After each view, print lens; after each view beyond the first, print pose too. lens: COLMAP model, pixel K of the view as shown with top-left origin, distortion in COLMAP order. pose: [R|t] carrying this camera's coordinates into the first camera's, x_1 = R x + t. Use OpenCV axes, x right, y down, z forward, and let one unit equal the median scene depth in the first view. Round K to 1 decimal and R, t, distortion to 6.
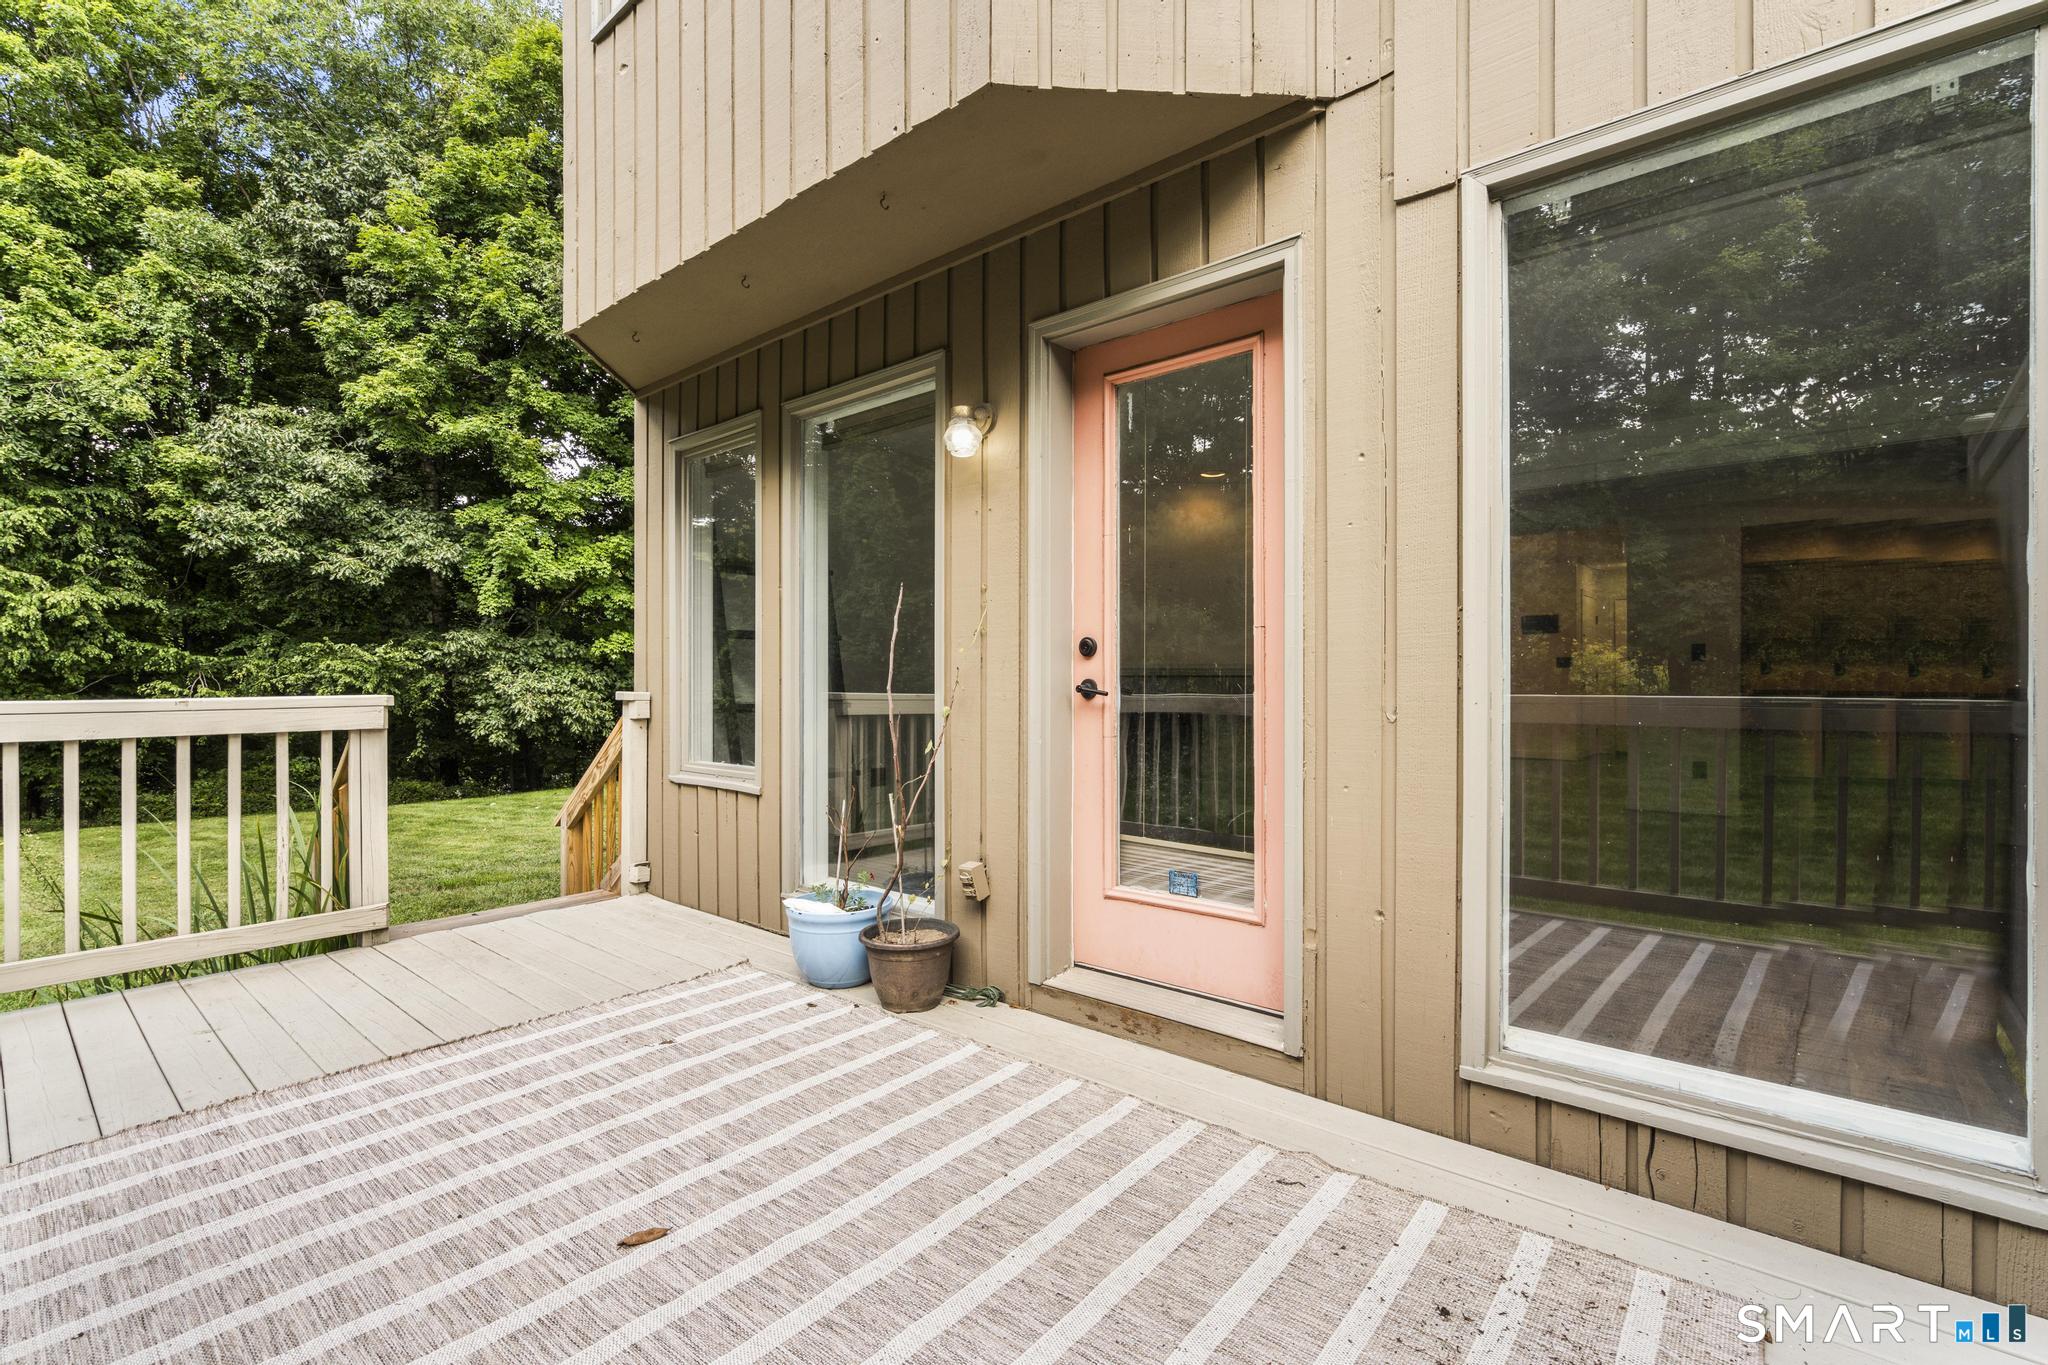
lens RADIAL K [[918.2, 0, 1022.9], [0, 918.2, 687.8], [0, 0, 1]] dist [-0.007067, 0.003557]
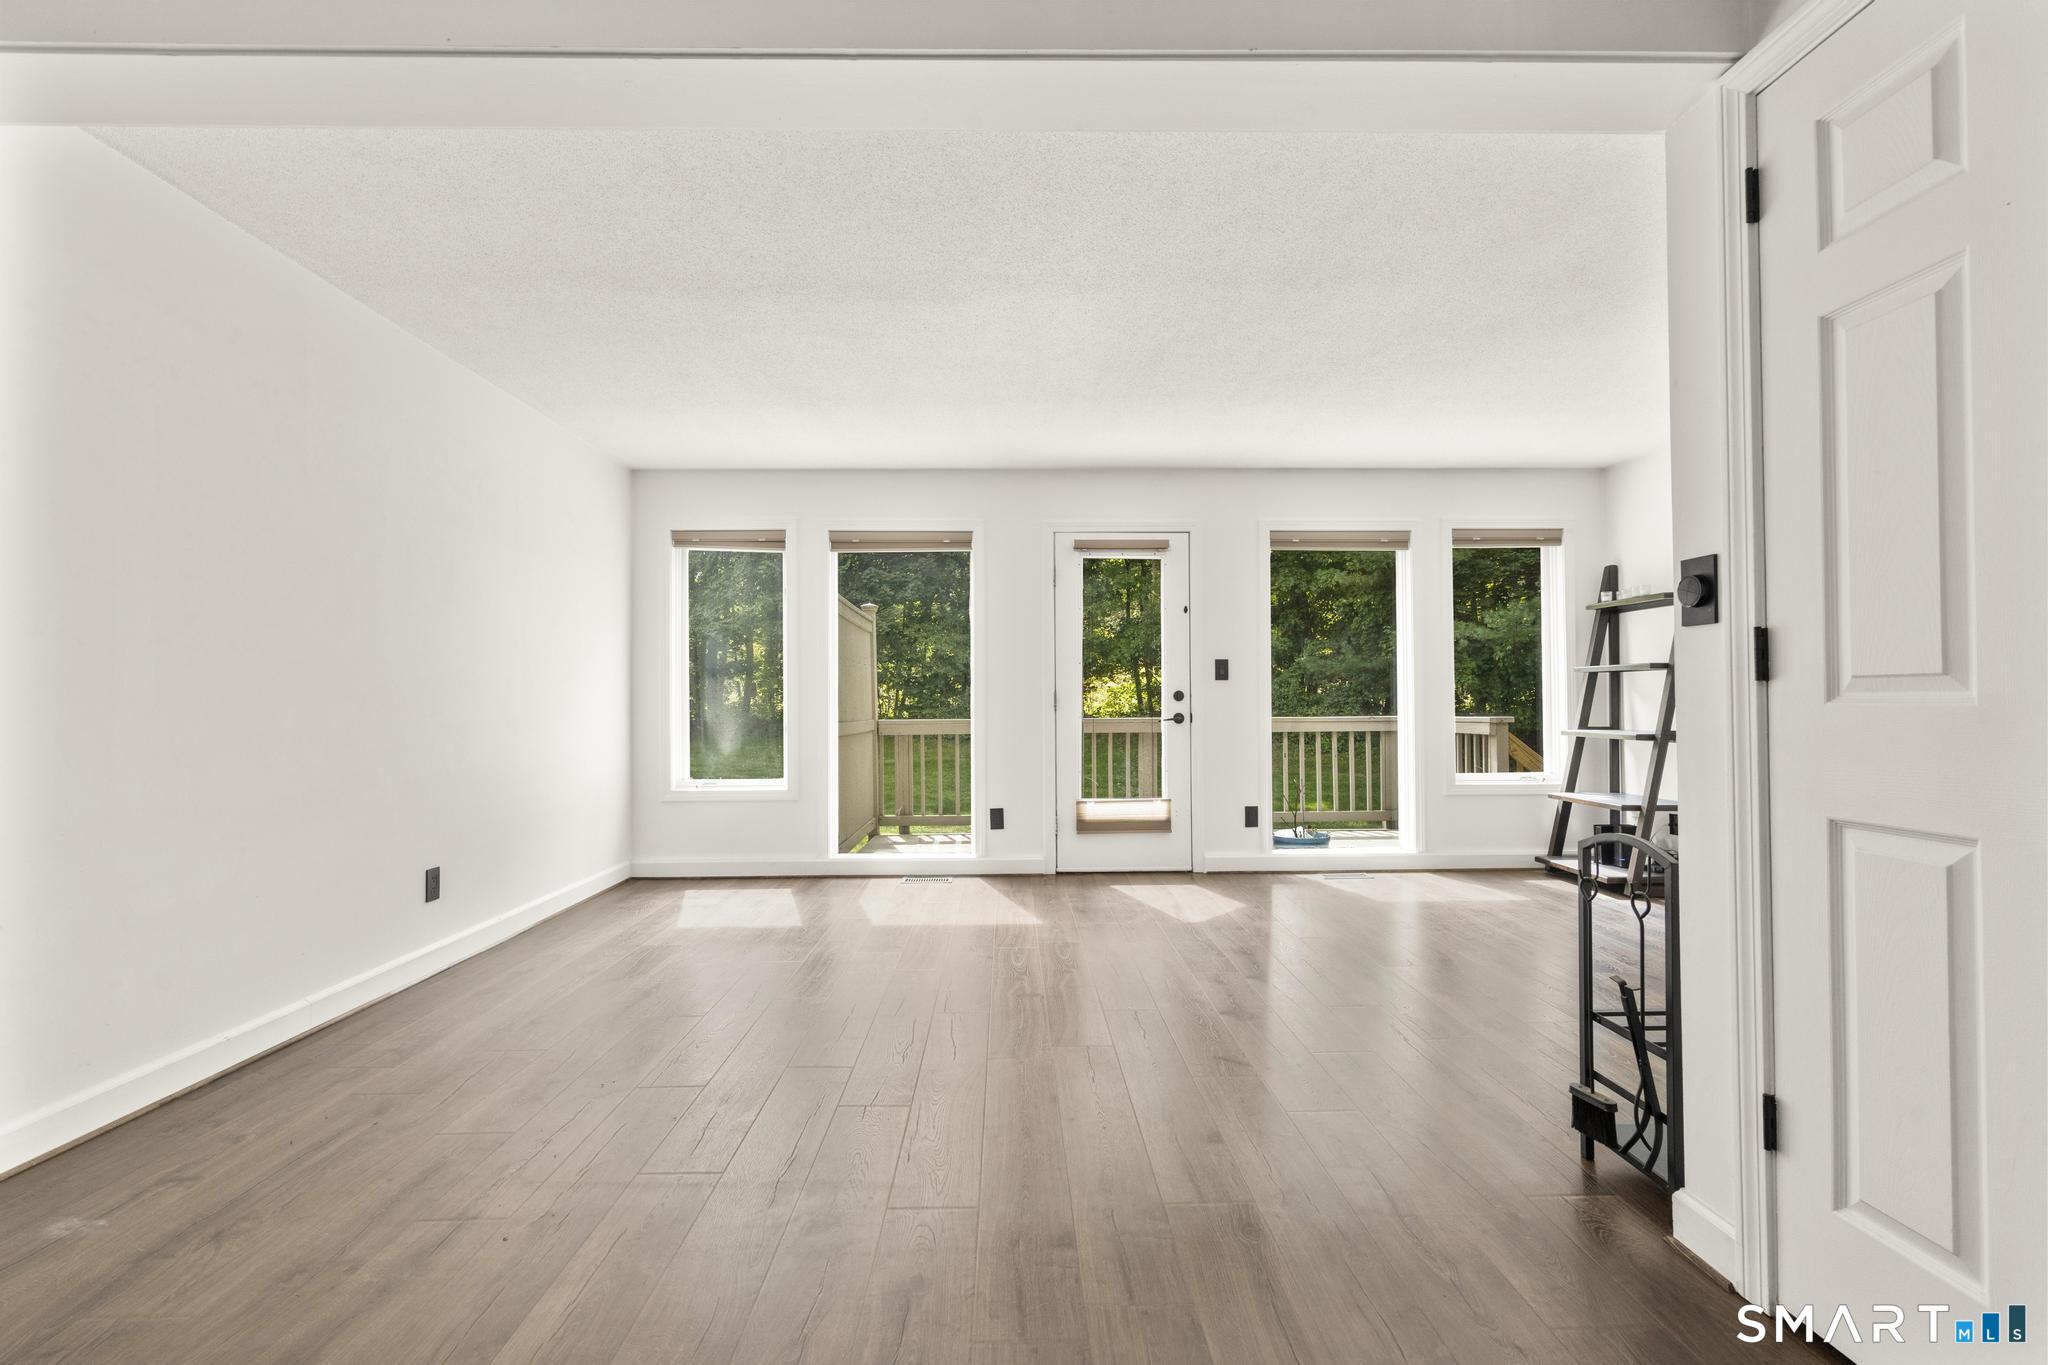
lens RADIAL K [[918.2, 0, 1022.9], [0, 918.2, 687.8], [0, 0, 1]] dist [-0.007067, 0.003557]
pose [[-0.742374, -0.006405, -0.669955, 0.272814], [0.002633, 0.999919, -0.012477, -0.006348], [0.669981, -0.011027, -0.742297, 0.381280]]
